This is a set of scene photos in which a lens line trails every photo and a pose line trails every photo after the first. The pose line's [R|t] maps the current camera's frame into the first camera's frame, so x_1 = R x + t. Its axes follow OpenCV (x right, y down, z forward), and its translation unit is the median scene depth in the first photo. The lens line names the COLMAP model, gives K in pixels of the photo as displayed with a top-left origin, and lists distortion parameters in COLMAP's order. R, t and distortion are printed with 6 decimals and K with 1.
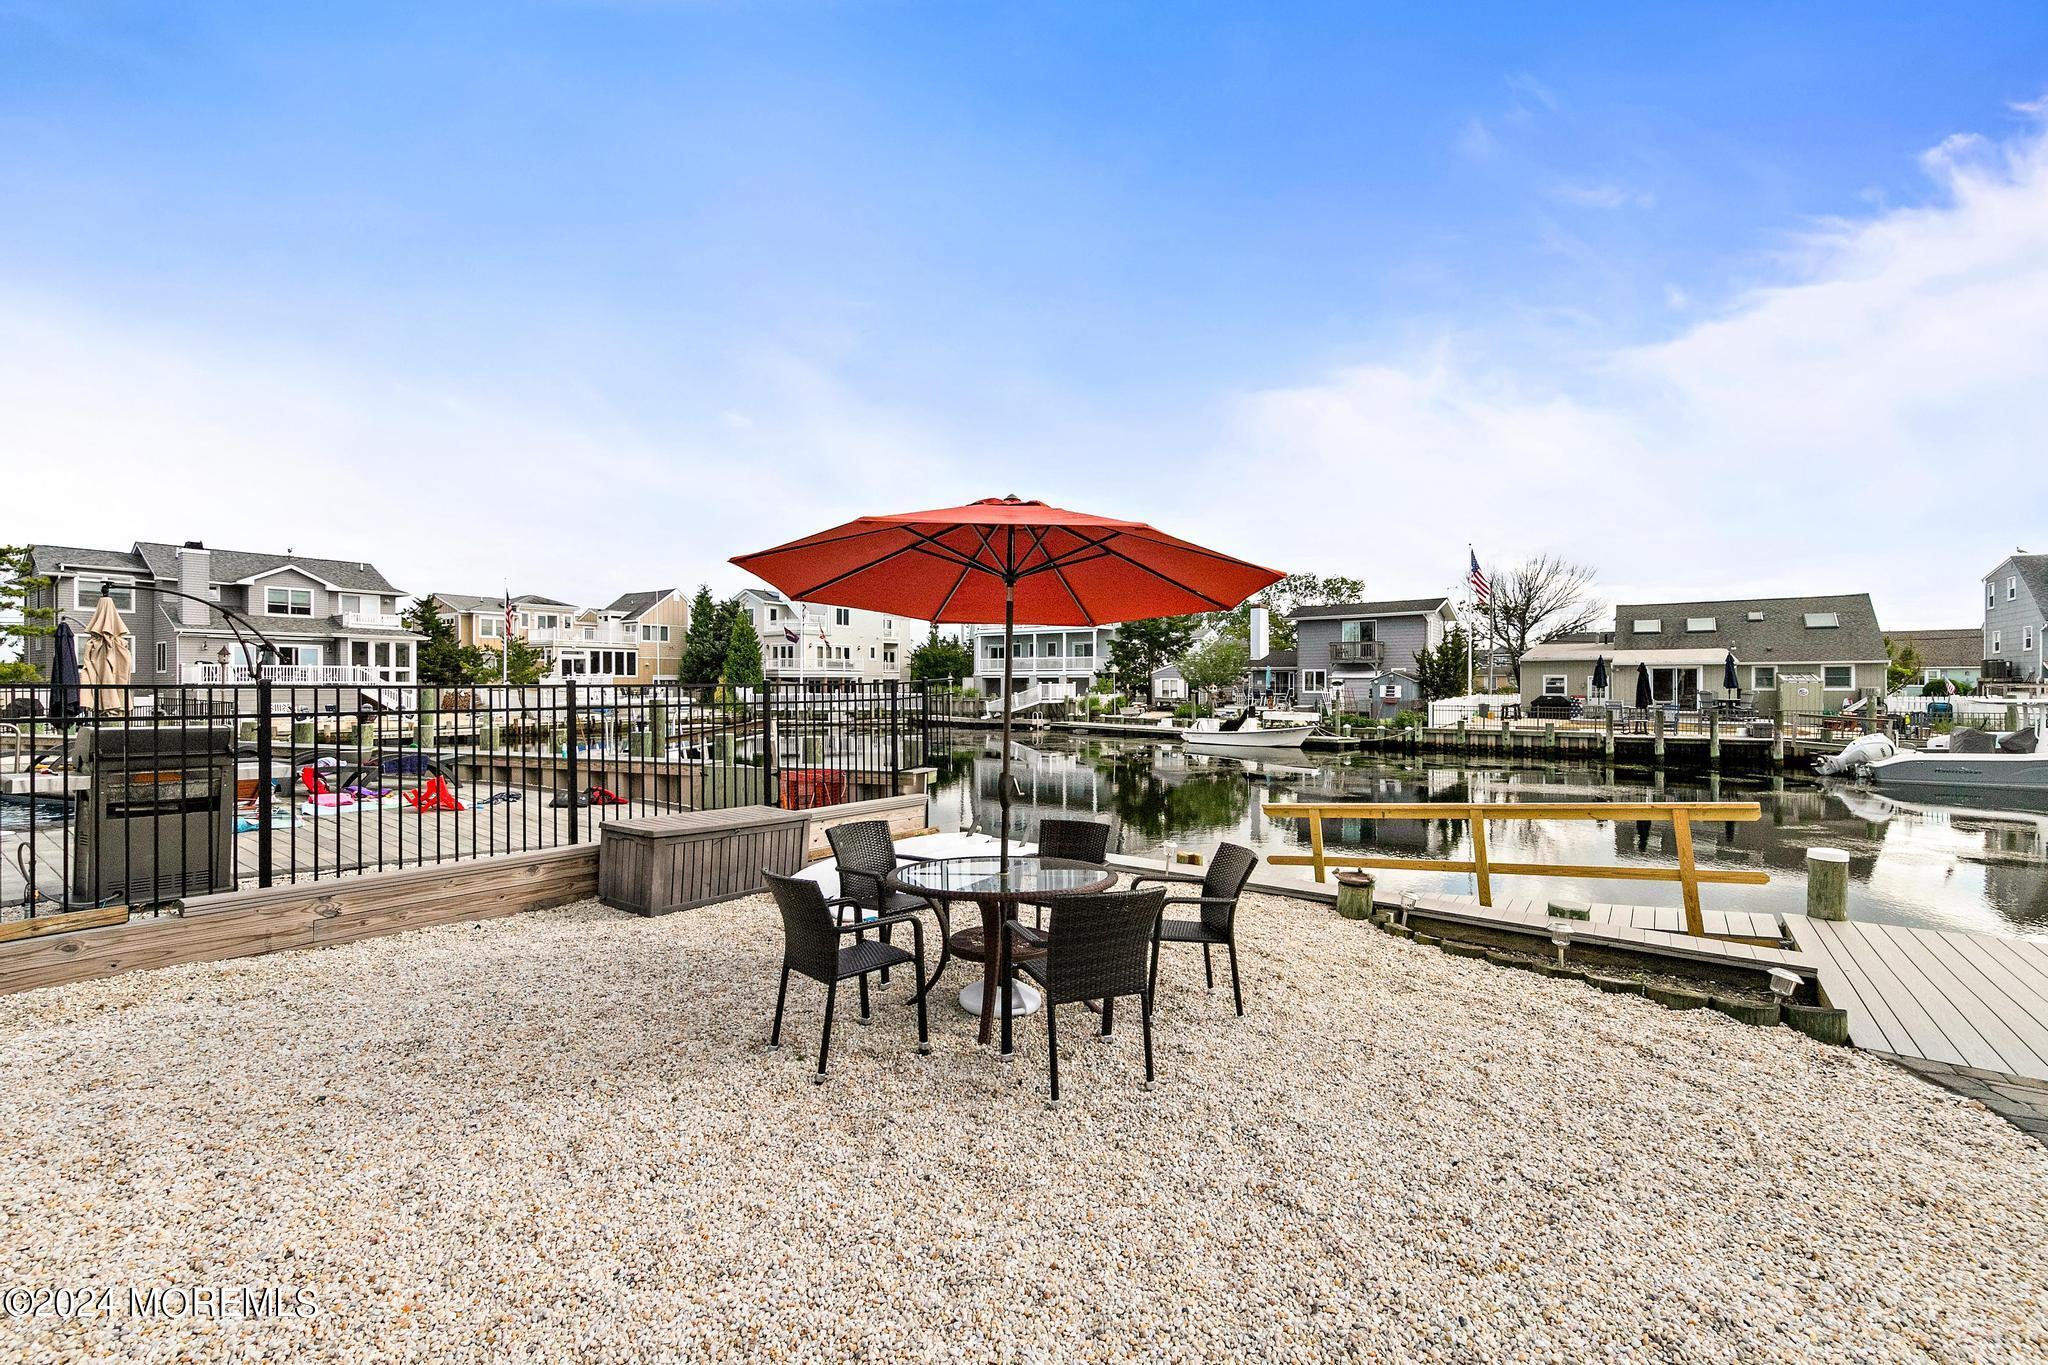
lens RADIAL K [[841.9, 0, 1037.5], [0, 841.9, 688.4], [0, 0, 1]] dist [0.002308, 0.000152]
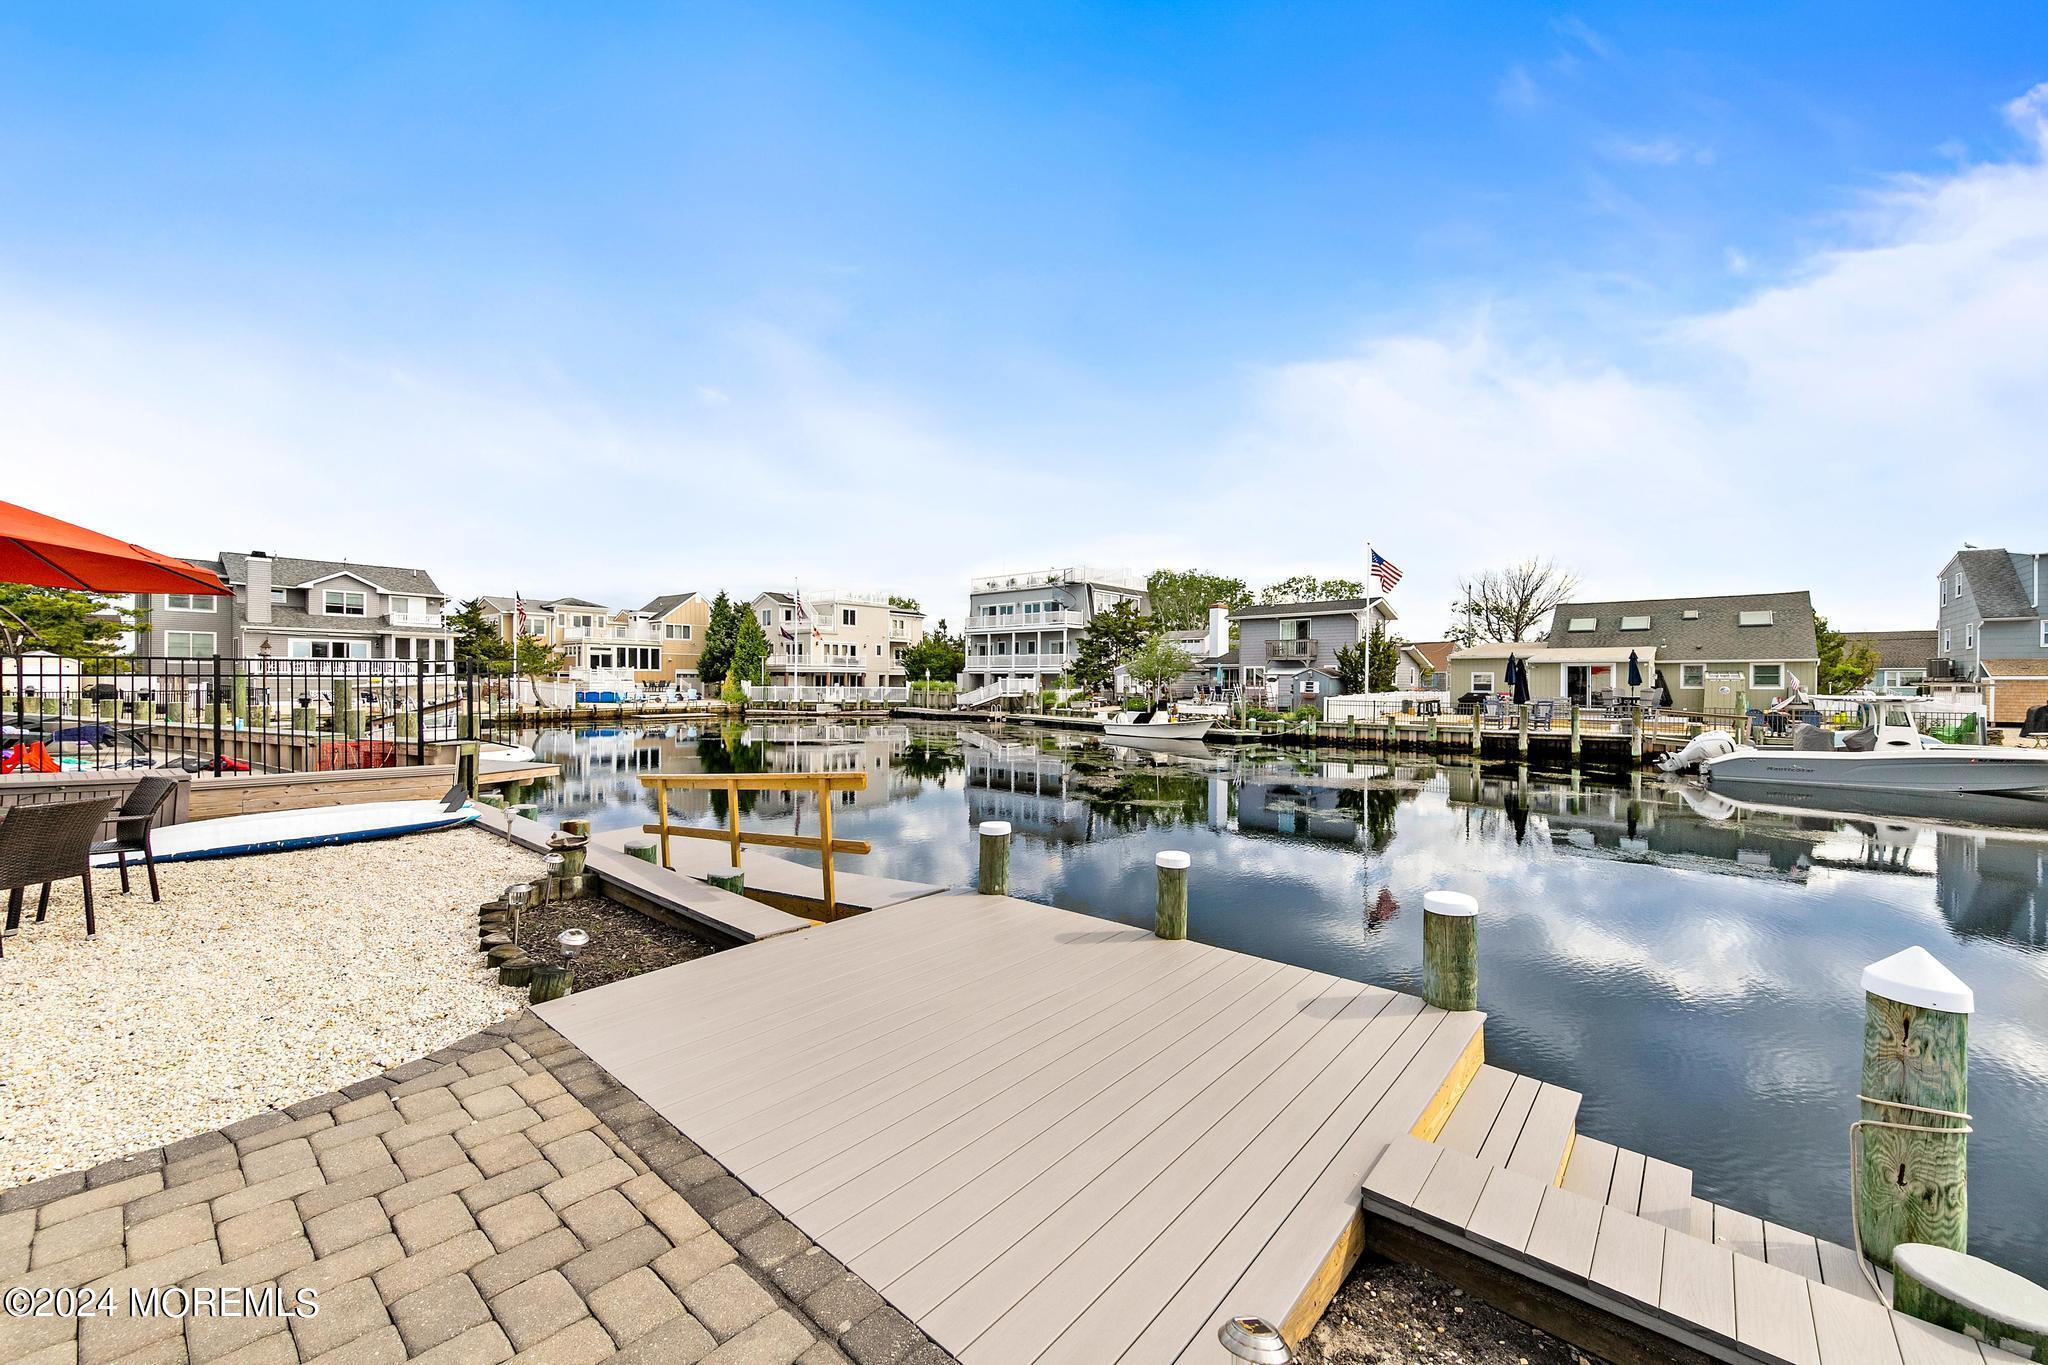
lens RADIAL K [[780.5, 0, 1037.2], [0, 780.5, 689.0], [0, 0, 1]] dist [0.003643, 0.000094]
pose [[0.996421, 0.007328, -0.084212, 0.151398], [-0.007042, 0.999968, 0.003691, 0.004098], [0.084236, -0.003085, 0.996441, 0.013968]]
